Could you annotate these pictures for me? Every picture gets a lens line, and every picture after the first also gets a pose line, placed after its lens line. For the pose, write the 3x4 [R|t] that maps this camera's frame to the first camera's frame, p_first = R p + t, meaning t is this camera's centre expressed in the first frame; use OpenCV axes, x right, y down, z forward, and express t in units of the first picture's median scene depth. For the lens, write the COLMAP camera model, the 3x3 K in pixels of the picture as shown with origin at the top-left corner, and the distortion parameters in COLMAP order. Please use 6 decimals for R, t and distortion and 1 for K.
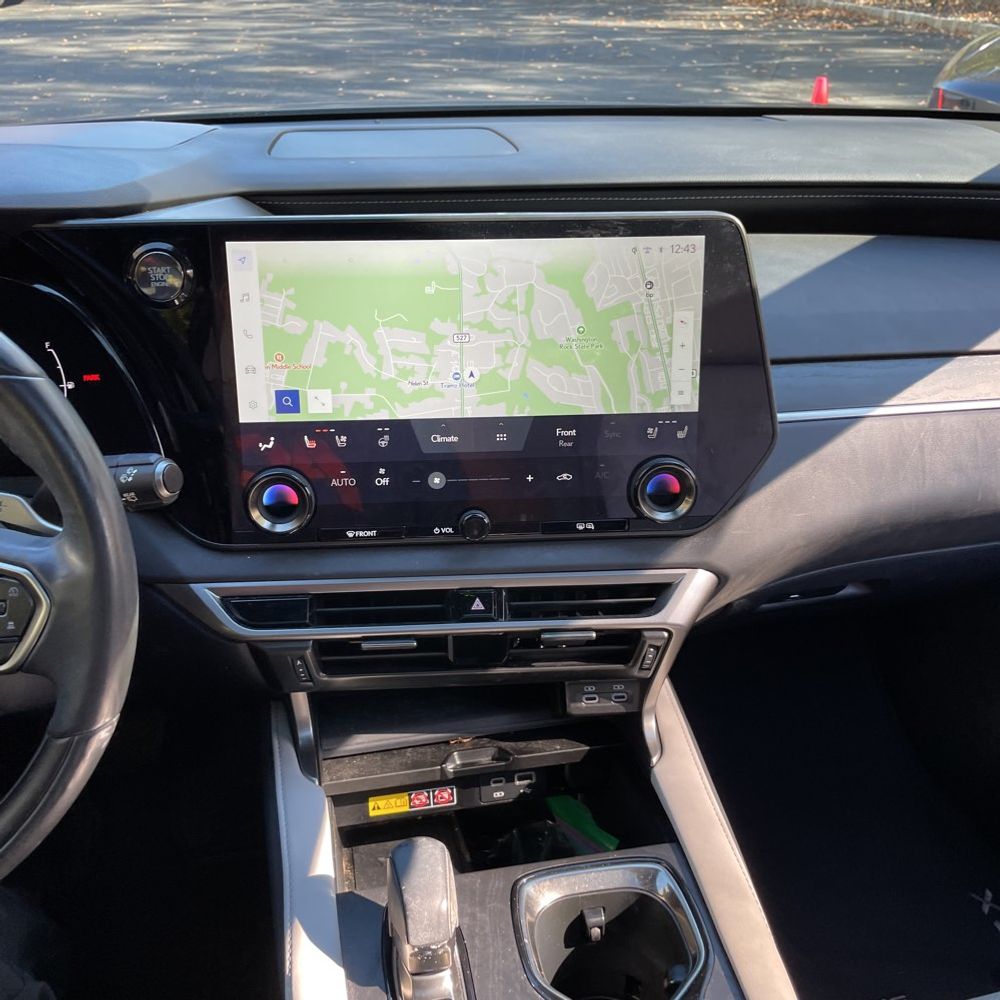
lens RADIAL K [[996.8, 0, 496.5], [0, 996.8, 503.4], [0, 0, 1]] dist [0.010161, 0.000000]
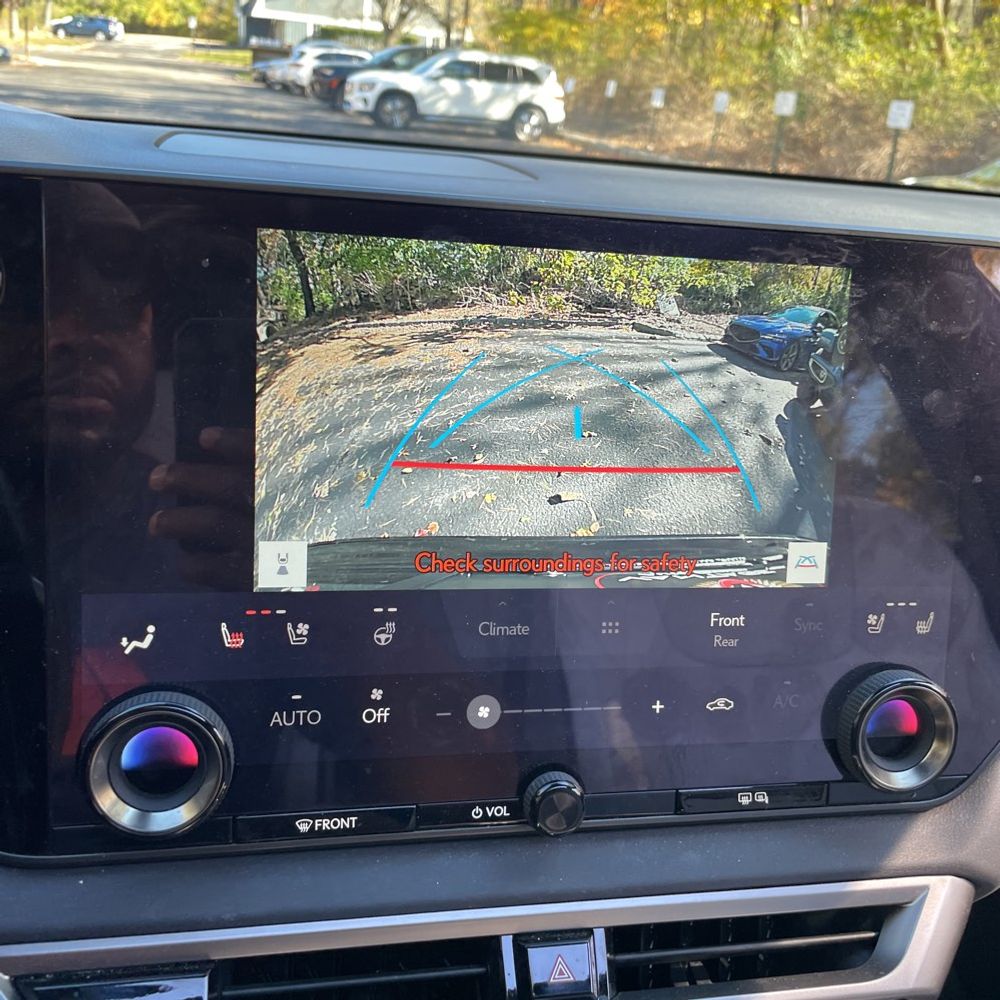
lens RADIAL K [[996.8, 0, 505.7], [0, 996.8, 487.2], [0, 0, 1]] dist [0.010161, 0.000000]
pose [[0.986640, 0.034529, 0.159214, -0.136329], [-0.012316, 0.990294, -0.138445, -0.067888], [-0.162449, 0.134634, 0.977489, 0.498807]]
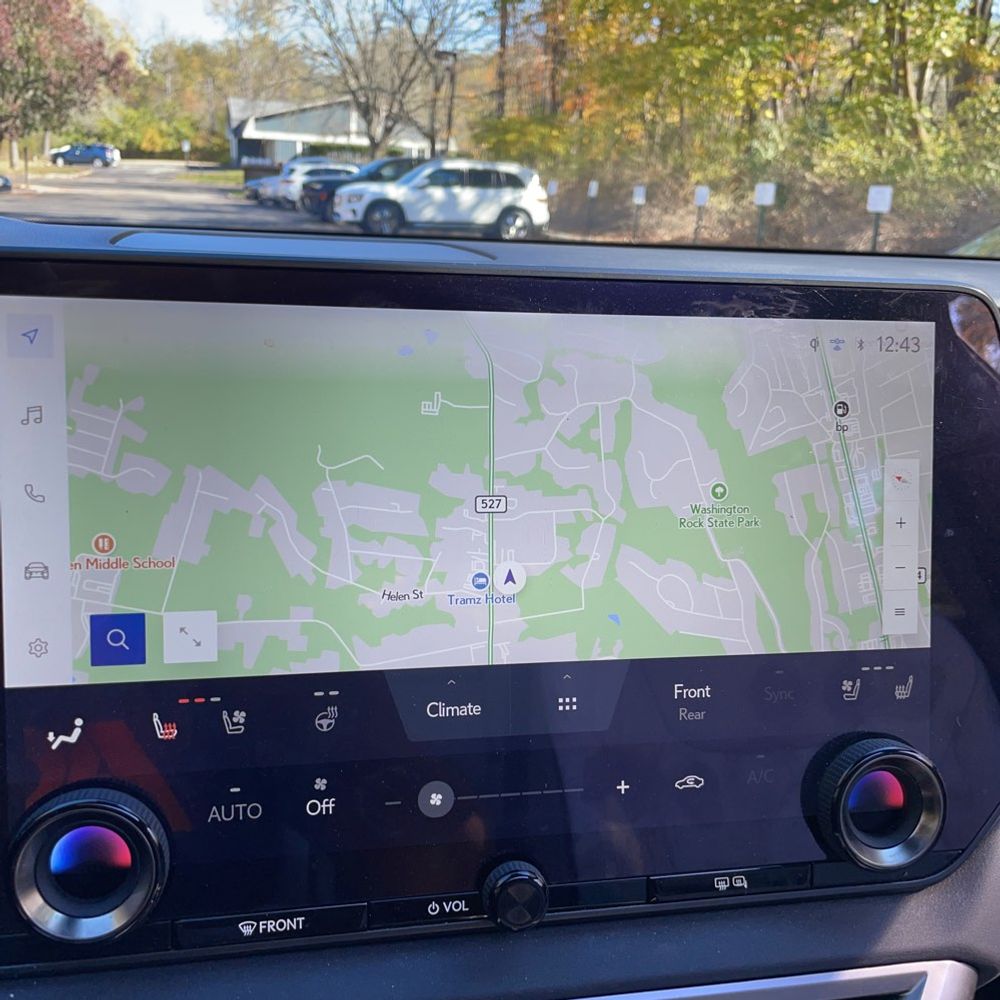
lens RADIAL K [[996.8, 0, 485.0], [0, 996.8, 520.5], [0, 0, 1]] dist [0.010161, 0.000000]
pose [[0.990620, 0.002864, 0.136617, -0.104502], [0.024962, 0.979164, -0.201530, -0.058288], [-0.134347, 0.203050, 0.969908, 0.517757]]
